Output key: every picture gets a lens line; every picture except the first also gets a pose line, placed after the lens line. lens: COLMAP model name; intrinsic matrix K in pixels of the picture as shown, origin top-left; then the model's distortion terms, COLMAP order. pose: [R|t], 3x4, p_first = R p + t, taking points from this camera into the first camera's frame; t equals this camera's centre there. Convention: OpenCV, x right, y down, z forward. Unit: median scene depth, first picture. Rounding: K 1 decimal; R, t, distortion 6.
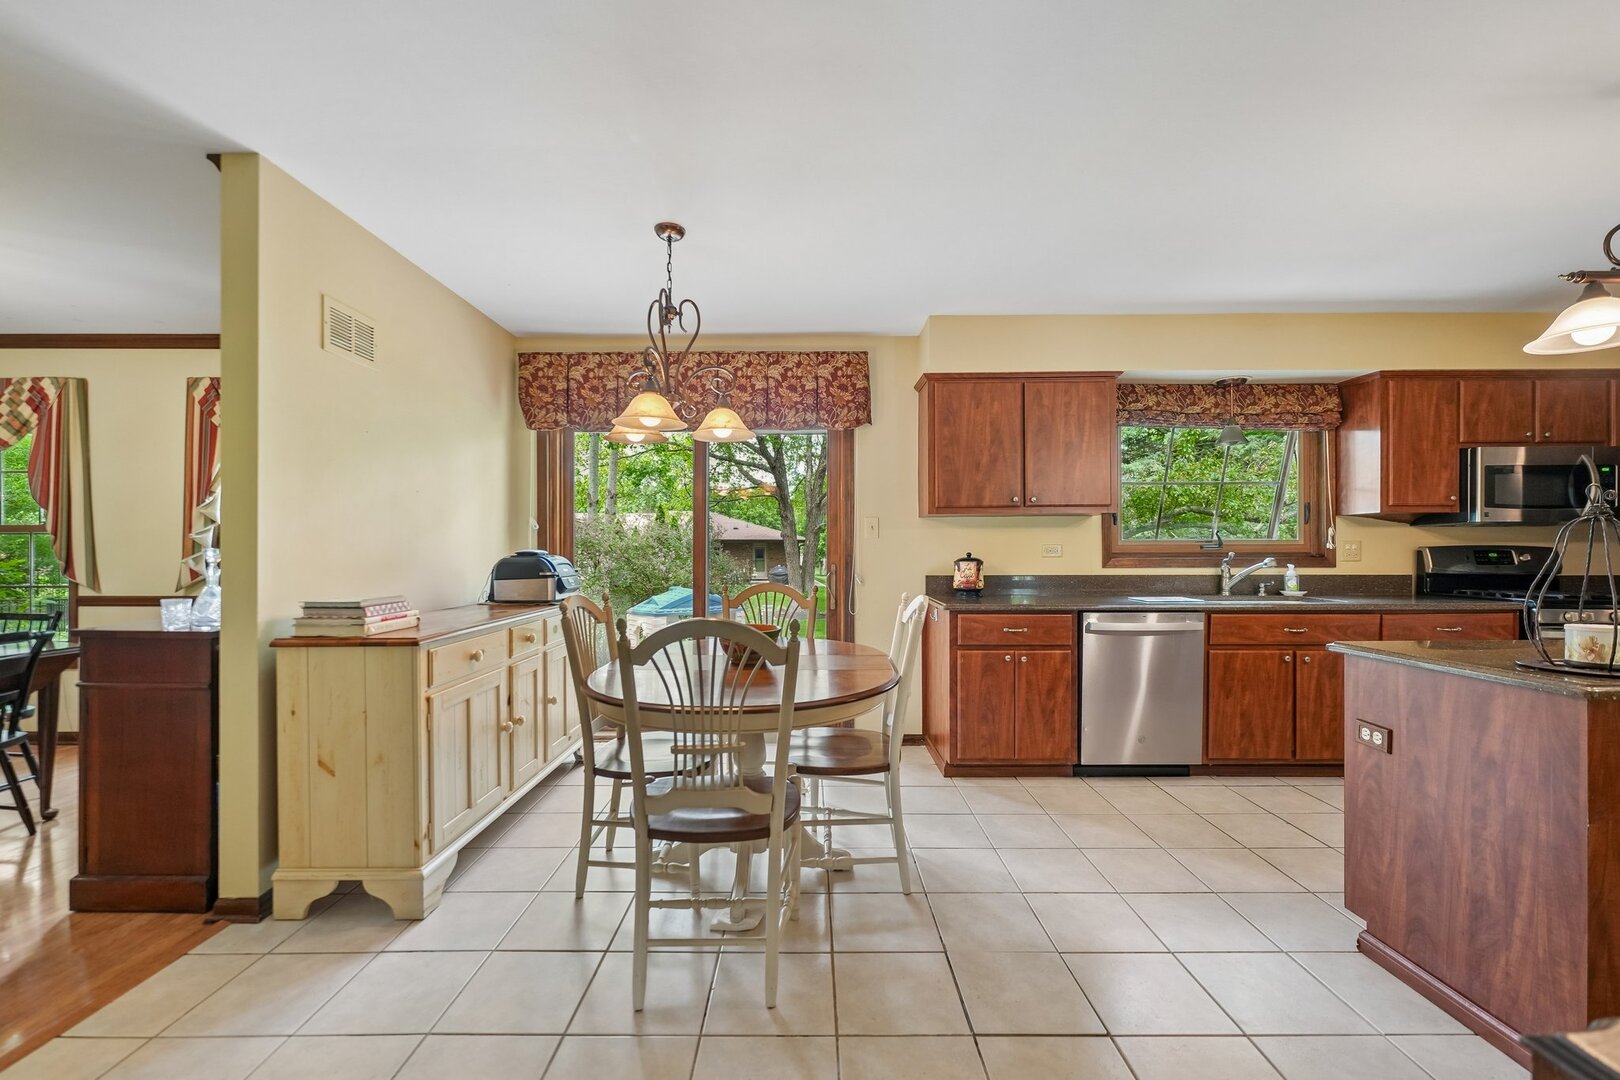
lens RADIAL K [[657.7, 0, 810.7], [0, 657.7, 551.8], [0, 0, 1]] dist [-0.000026, -0.000306]
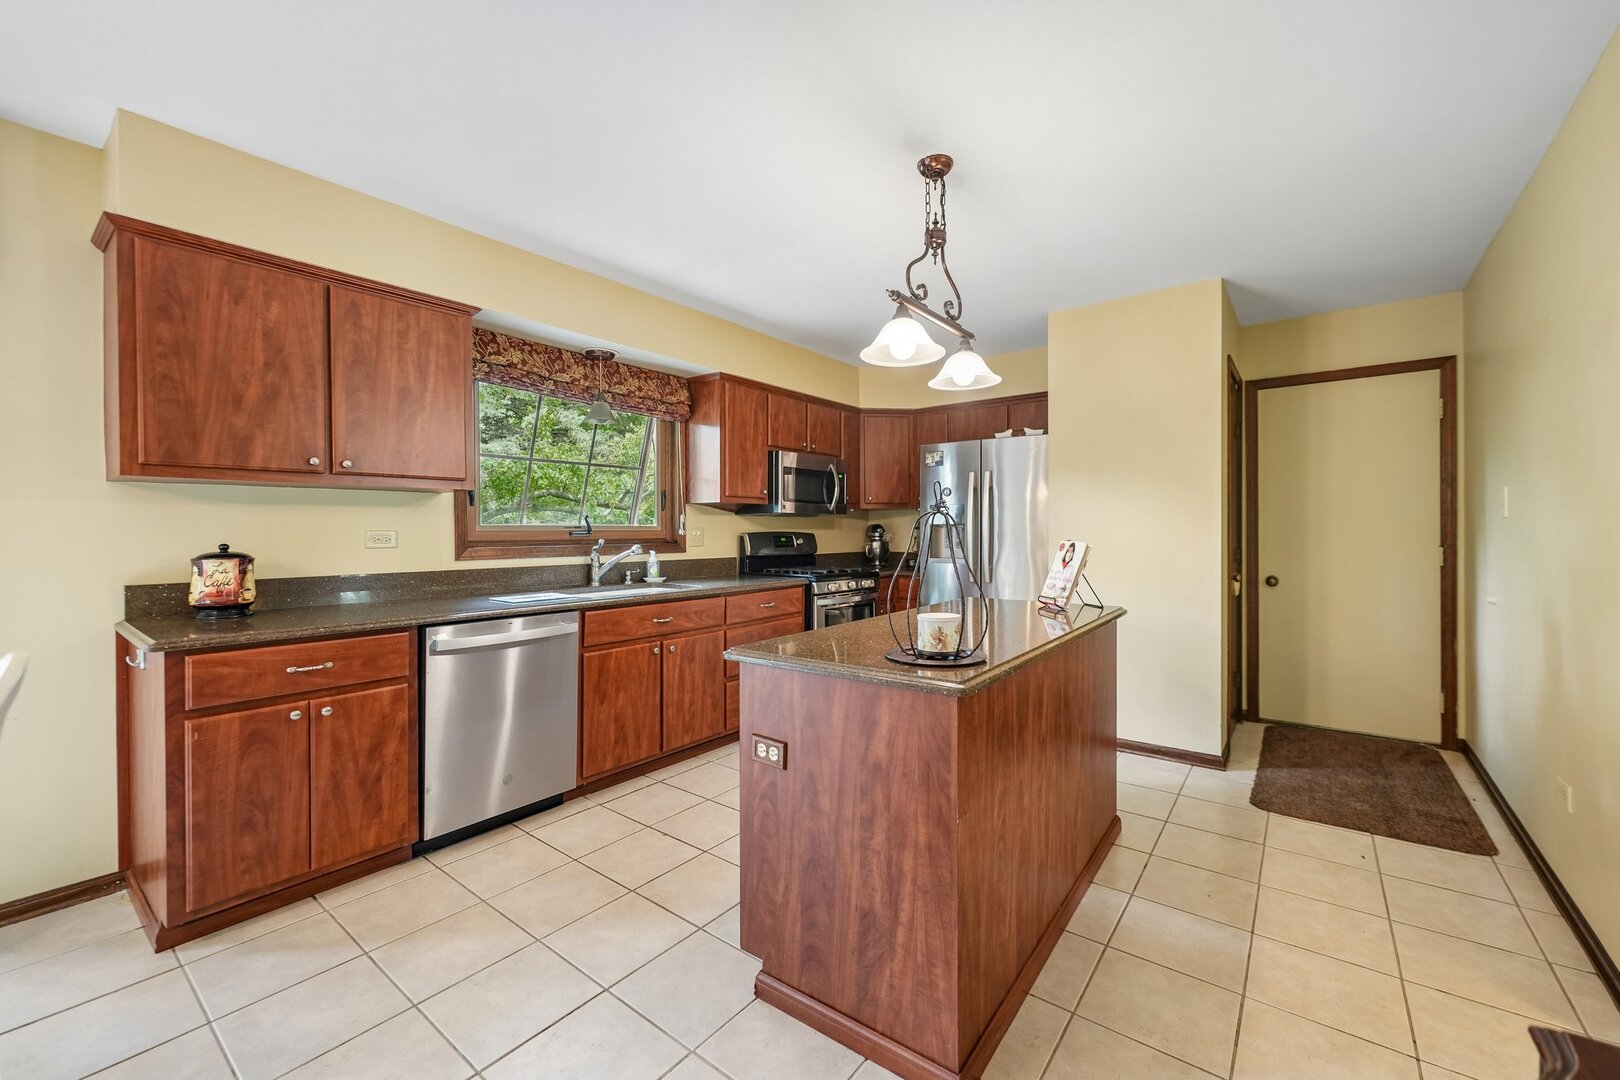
lens RADIAL K [[649.7, 0, 811.5], [0, 649.7, 535.5], [0, 0, 1]] dist [-0.000872, -0.000060]
pose [[0.610864, -0.004945, 0.791720, 0.109308], [0.002274, 0.999987, 0.004491, -0.008909], [-0.791732, -0.000943, 0.610868, 0.232592]]
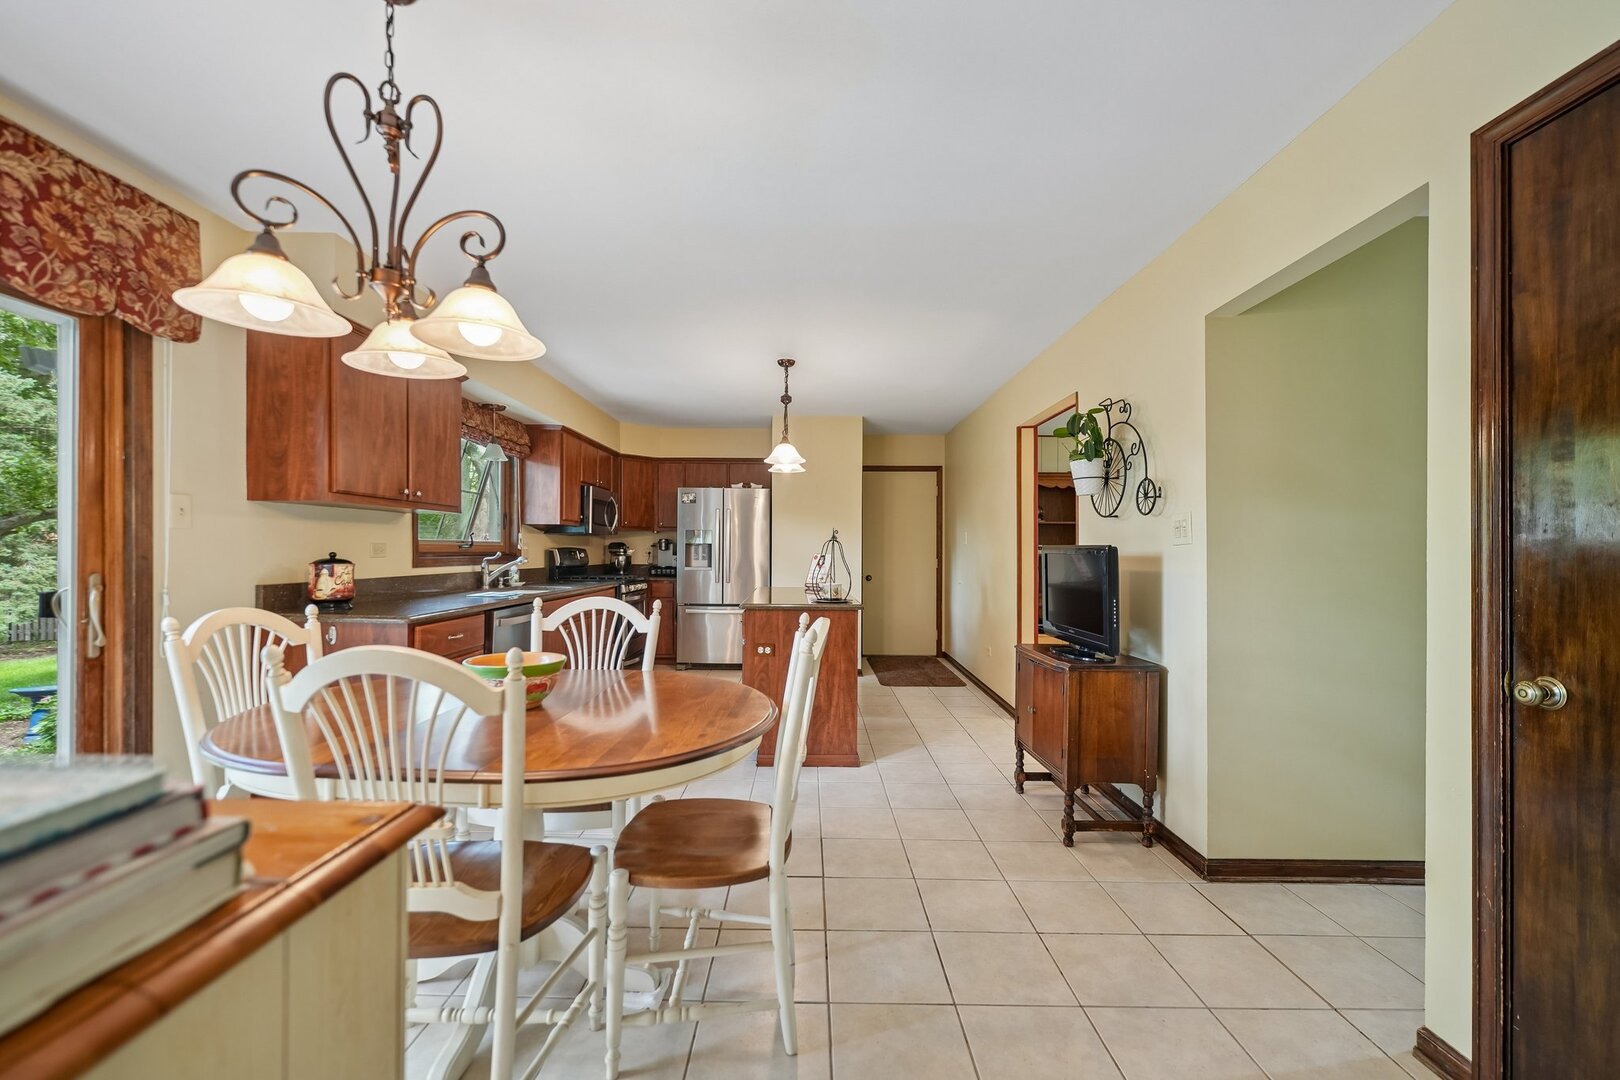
lens RADIAL K [[650.0, 0, 805.1], [0, 650.0, 549.0], [0, 0, 1]] dist [0.000571, -0.000003]
pose [[0.006414, 0.004553, 0.999969, -0.577284], [-0.006875, 0.999966, -0.004509, -0.003358], [-0.999956, -0.006846, 0.006445, 0.484931]]
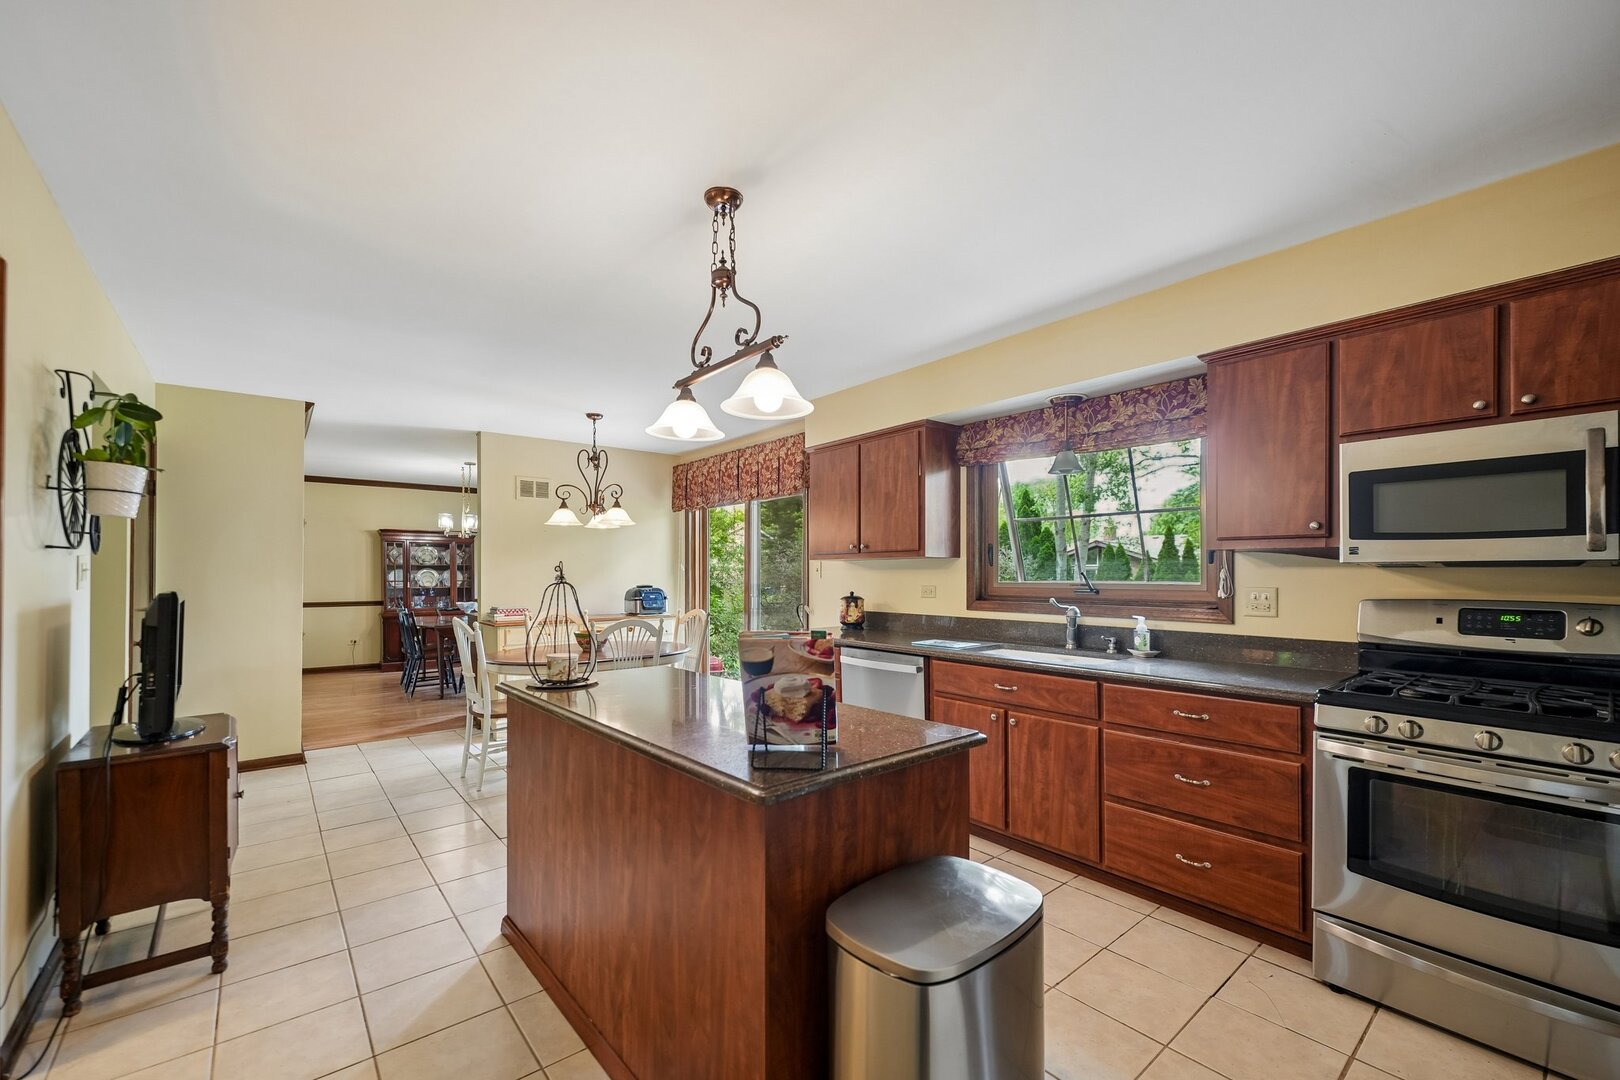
lens RADIAL K [[668.6, 0, 805.5], [0, 668.6, 572.5], [0, 0, 1]] dist [0.001168, 0.000048]
pose [[0.632886, 0.001566, -0.774243, 1.230149], [-0.003883, 0.999992, -0.001151, -0.034160], [0.774235, 0.003735, 0.632887, 0.203015]]
